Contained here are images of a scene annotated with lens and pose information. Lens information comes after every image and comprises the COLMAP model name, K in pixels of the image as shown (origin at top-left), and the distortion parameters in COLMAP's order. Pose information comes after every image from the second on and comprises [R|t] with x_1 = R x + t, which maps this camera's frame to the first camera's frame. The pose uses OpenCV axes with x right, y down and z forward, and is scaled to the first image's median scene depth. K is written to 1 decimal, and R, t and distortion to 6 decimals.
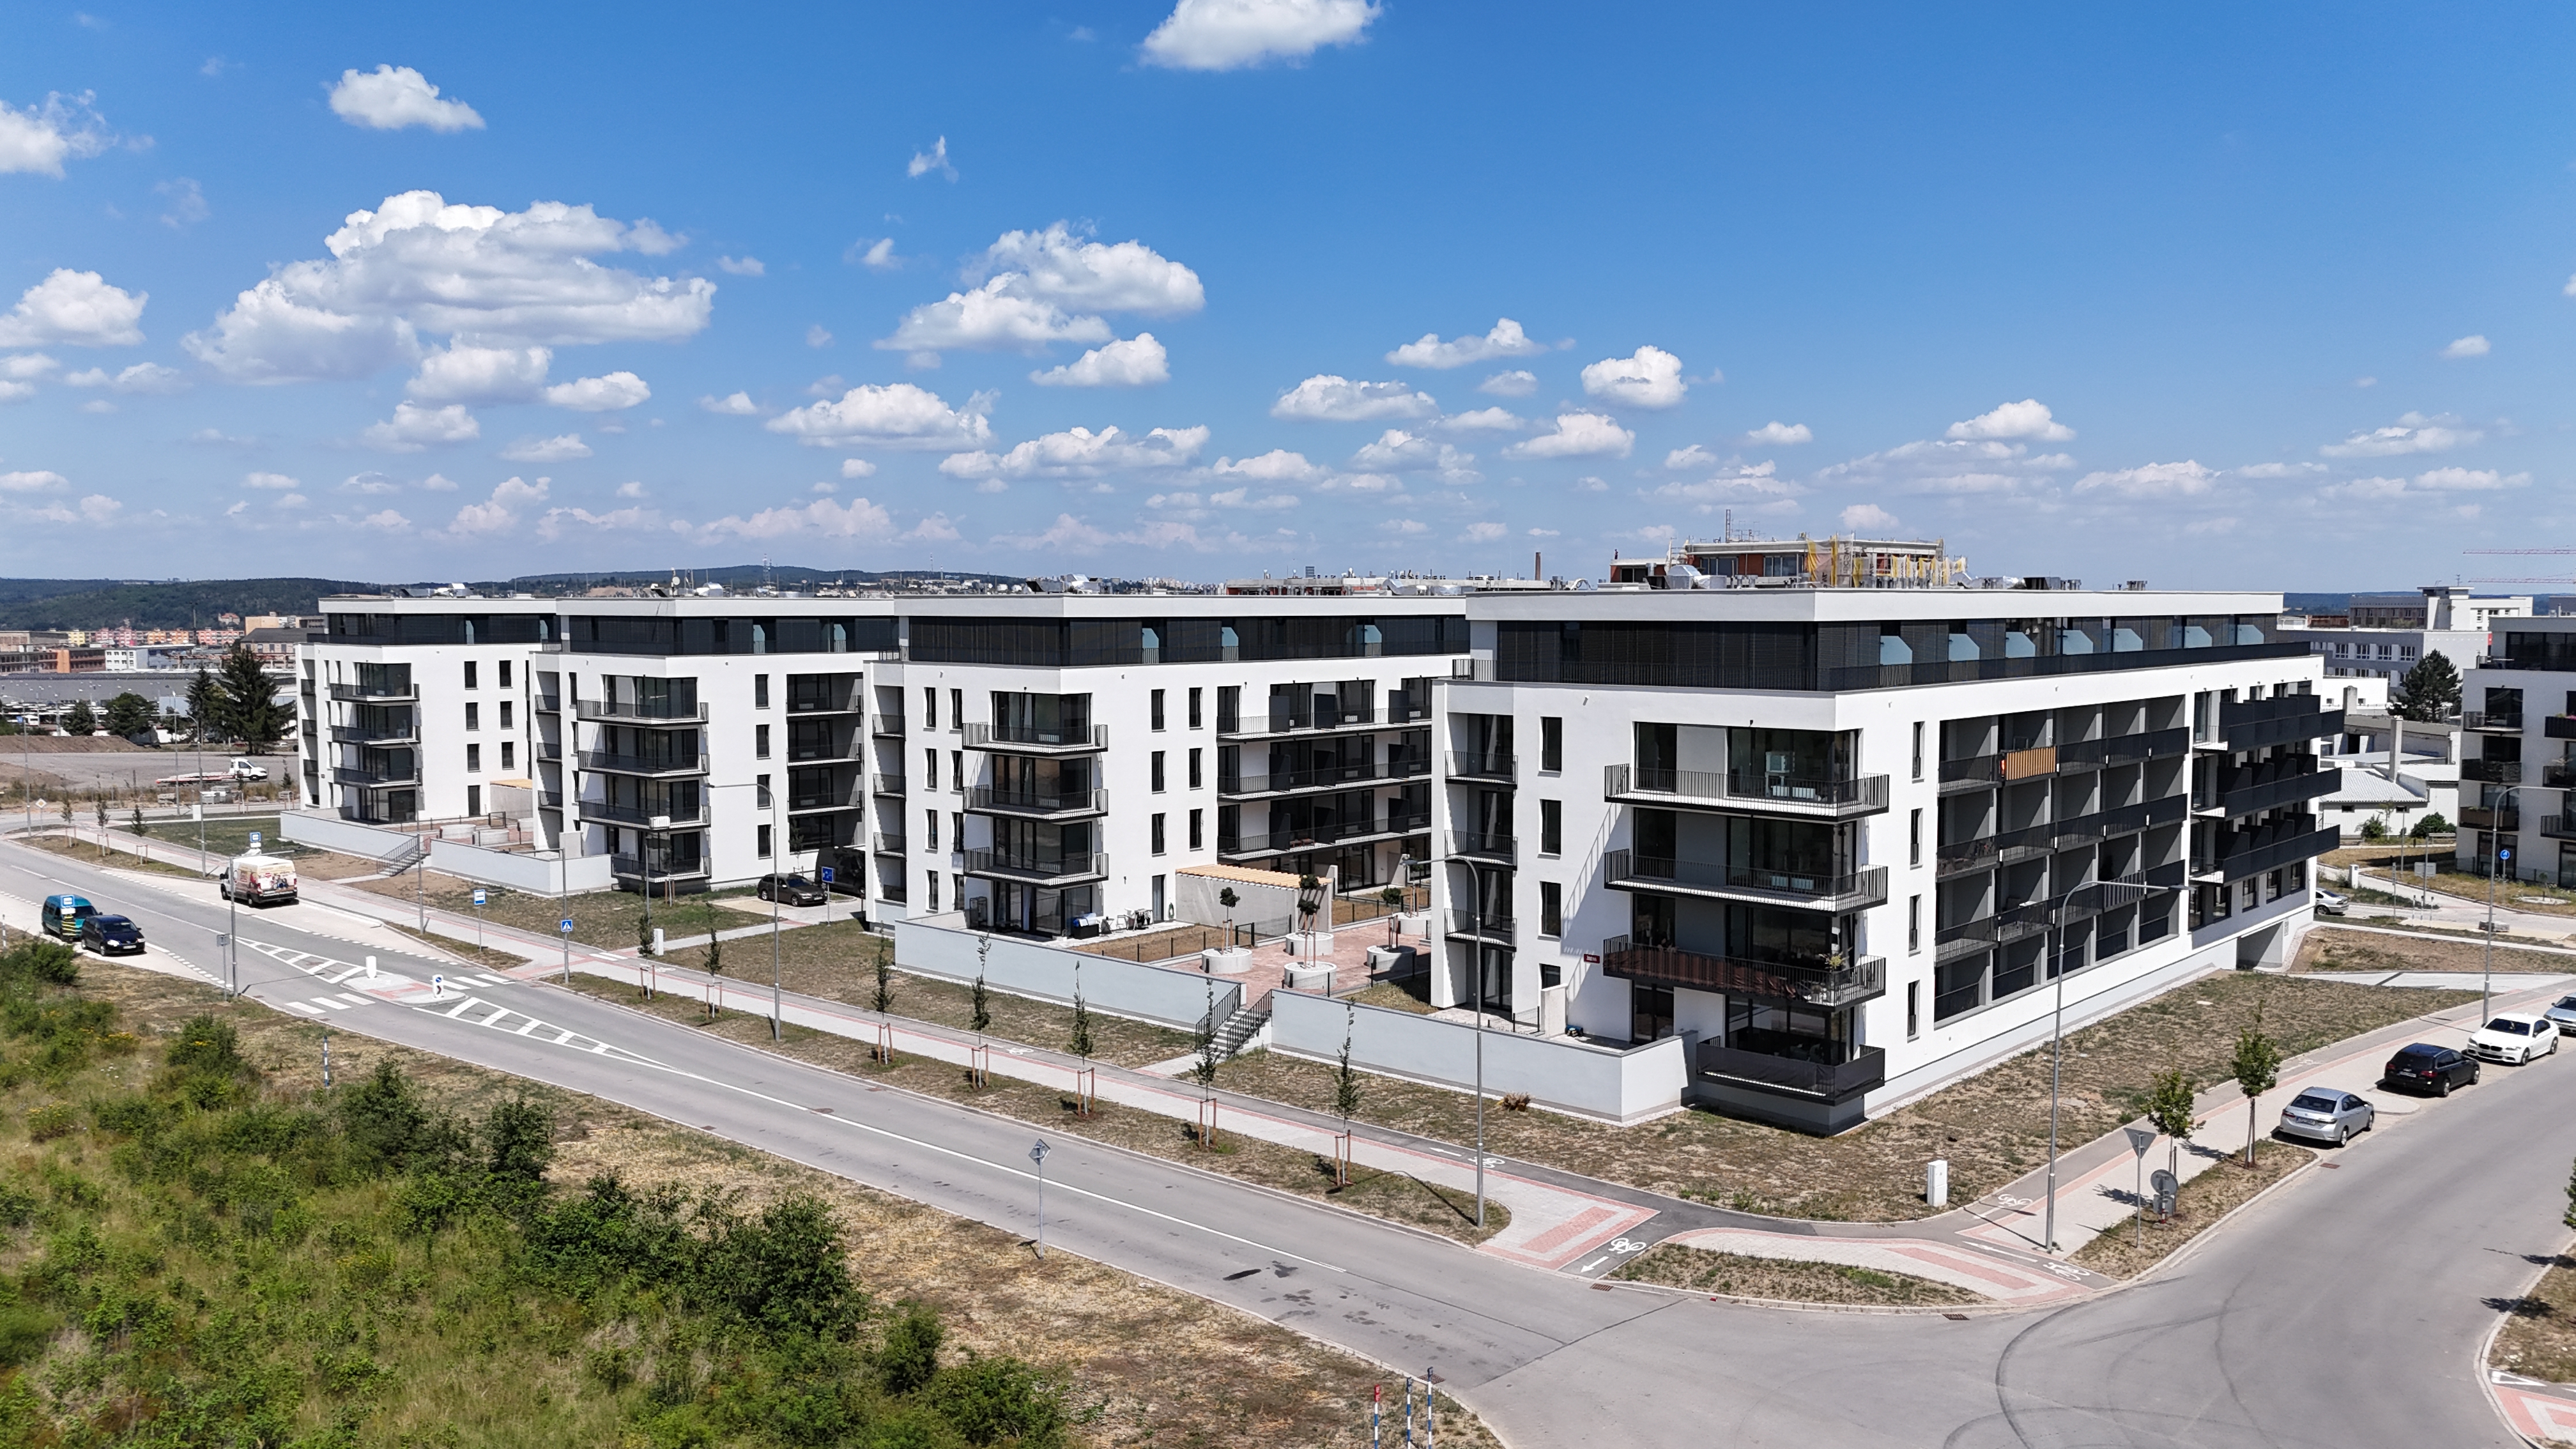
lens RADIAL K [[1868.4, 0, 1293.8], [0, 1868.4, 724.1], [0, 0, 1]] dist [0.064643, -0.060074]
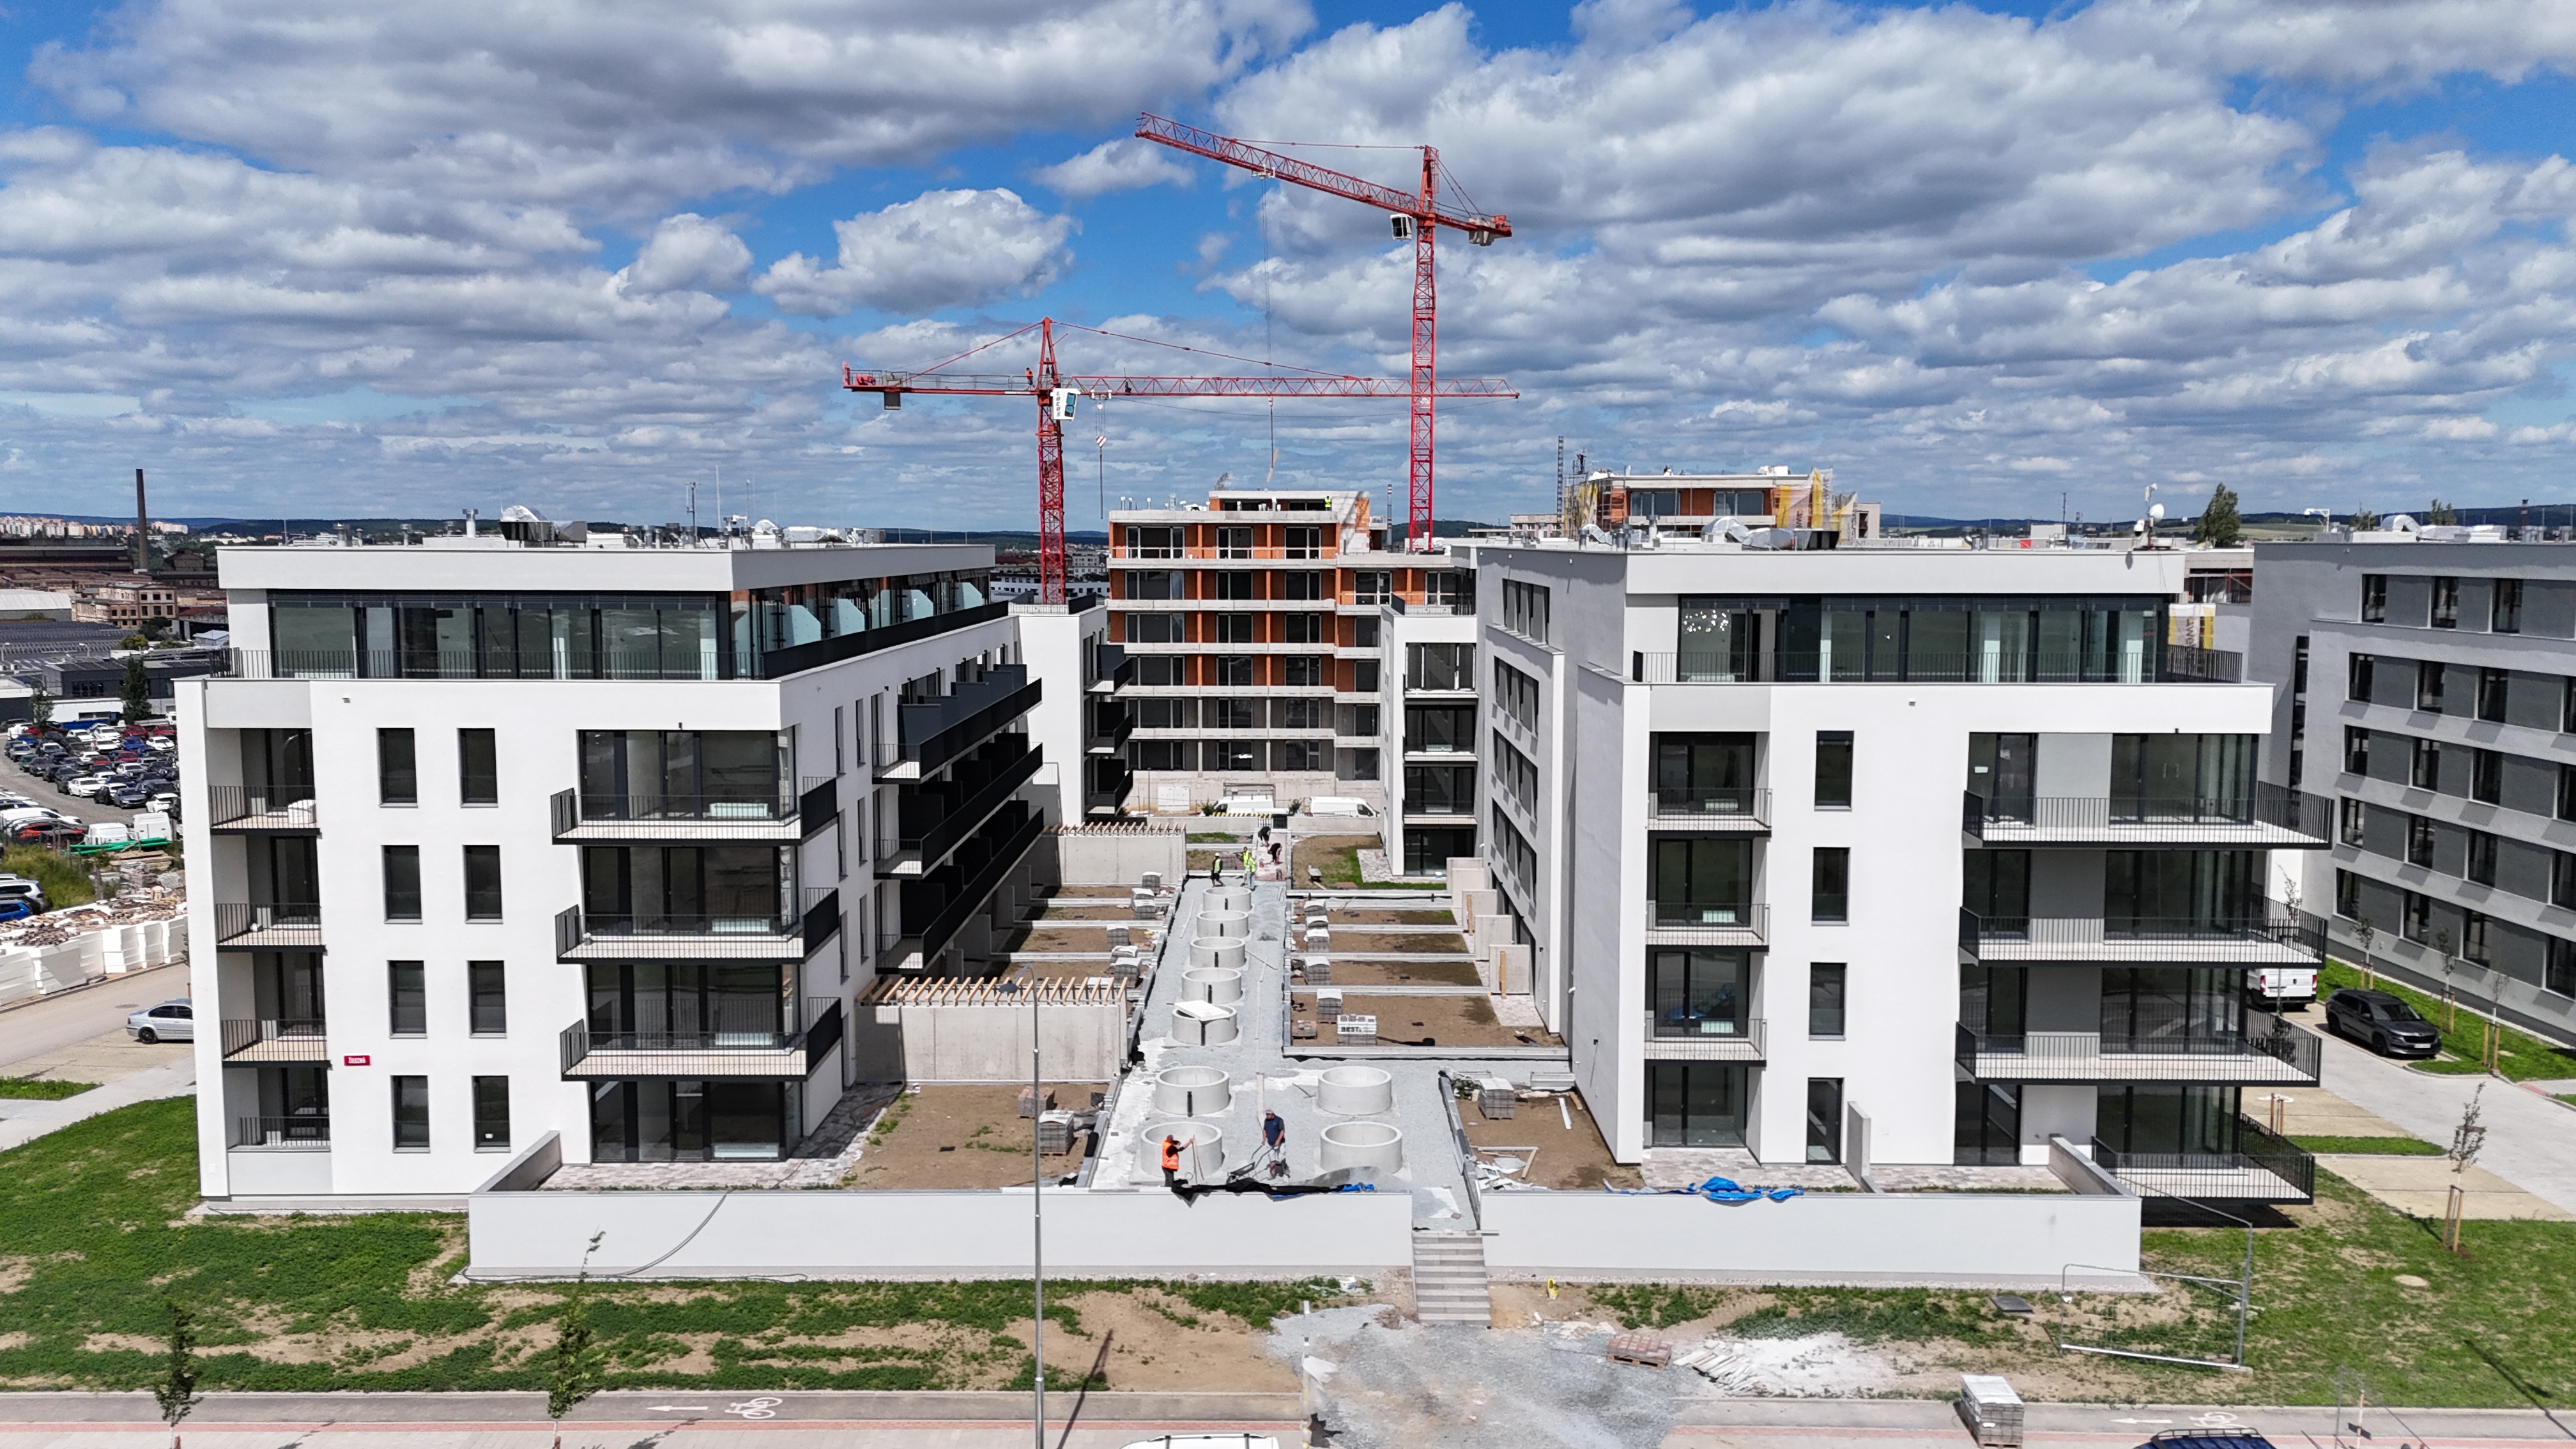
lens RADIAL K [[1855.2, 0, 1294.5], [0, 1855.2, 724.6], [0, 0, 1]] dist [0.057408, -0.048616]
pose [[0.745306, -0.063328, 0.663708, -0.472852], [0.040433, 0.997940, 0.049815, -0.048443], [-0.665495, -0.010292, 0.746331, 0.599399]]
